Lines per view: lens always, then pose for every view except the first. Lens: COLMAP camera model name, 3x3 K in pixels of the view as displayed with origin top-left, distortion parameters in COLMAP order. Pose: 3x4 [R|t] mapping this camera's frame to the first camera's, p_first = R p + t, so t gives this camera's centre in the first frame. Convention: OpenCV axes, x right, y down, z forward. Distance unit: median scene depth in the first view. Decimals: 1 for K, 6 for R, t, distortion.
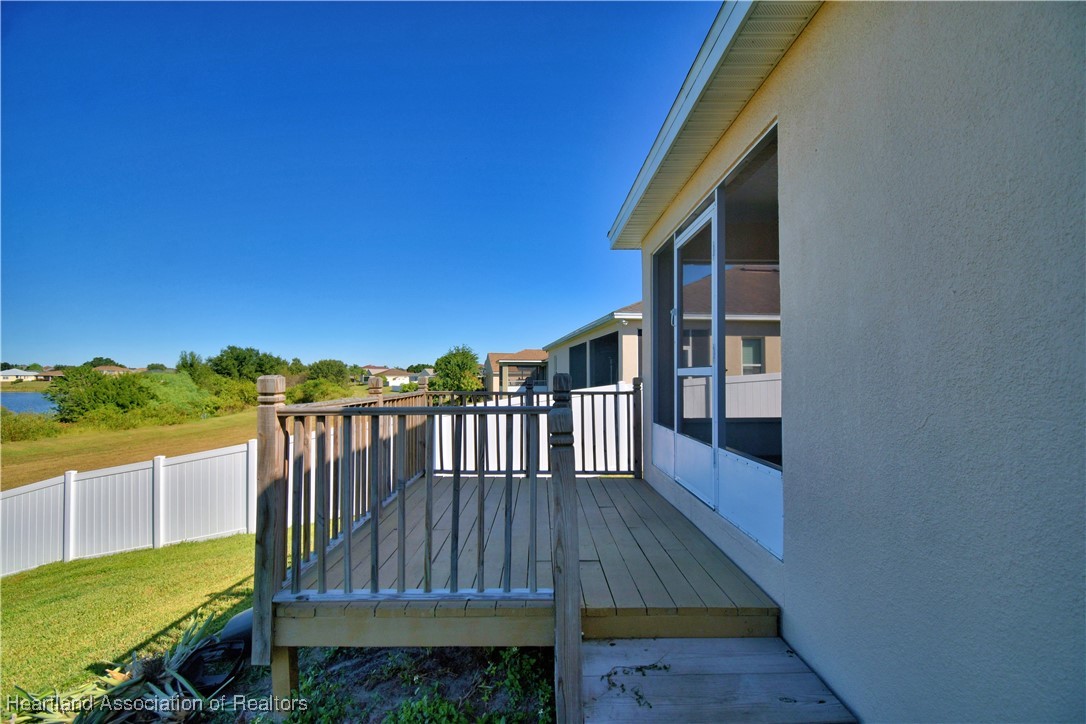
lens RADIAL K [[475.7, 0, 542.3], [0, 475.7, 364.7], [0, 0, 1]] dist [0.008658, -0.018439]
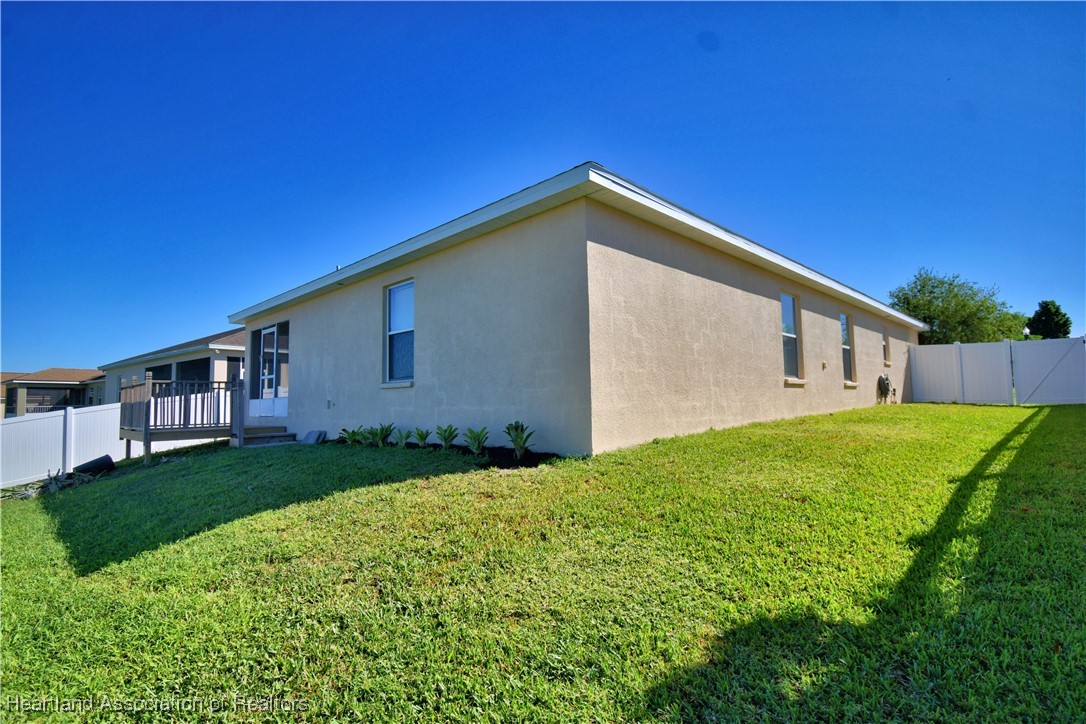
lens RADIAL K [[523.0, 0, 543.0], [0, 523.0, 364.2], [0, 0, 1]] dist [-0.002493, -0.000303]
pose [[0.712593, 0.046513, 0.700034, -0.171329], [-0.005226, 0.998124, -0.061000, 0.027837], [-0.701558, 0.039810, 0.711500, -0.582635]]
